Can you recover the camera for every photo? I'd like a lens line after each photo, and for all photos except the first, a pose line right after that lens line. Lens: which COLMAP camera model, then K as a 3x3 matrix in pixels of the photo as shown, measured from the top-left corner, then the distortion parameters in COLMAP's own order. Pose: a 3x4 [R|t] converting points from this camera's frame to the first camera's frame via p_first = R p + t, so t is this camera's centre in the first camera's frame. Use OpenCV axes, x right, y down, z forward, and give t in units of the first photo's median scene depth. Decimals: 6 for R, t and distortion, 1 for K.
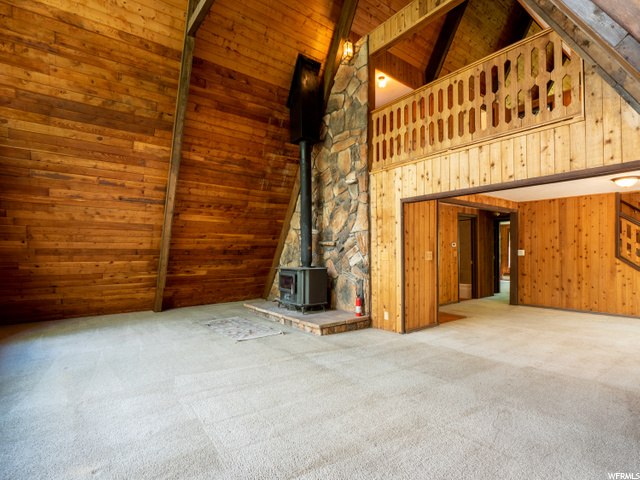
lens RADIAL K [[337.1, 0, 321.1], [0, 337.1, 239.4], [0, 0, 1]] dist [-0.003736, -0.000254]
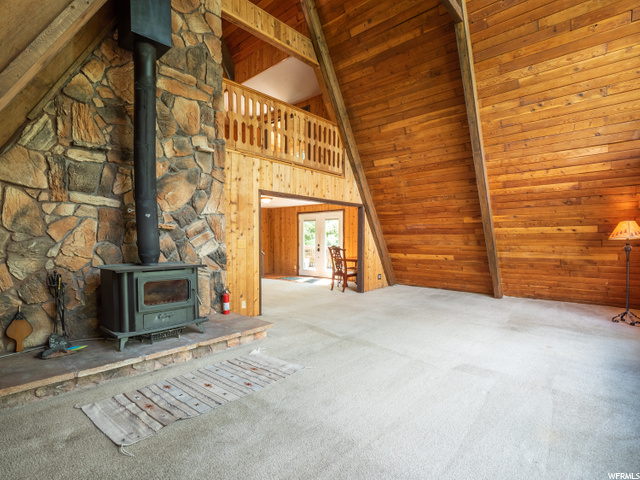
lens RADIAL K [[337.1, 0, 321.5], [0, 337.1, 243.5], [0, 0, 1]] dist [-0.003736, -0.000254]
pose [[-0.216265, -0.003086, 0.976330, -0.805215], [-0.031052, 0.999511, -0.003719, 0.046120], [-0.975841, -0.031121, -0.216255, 0.988046]]
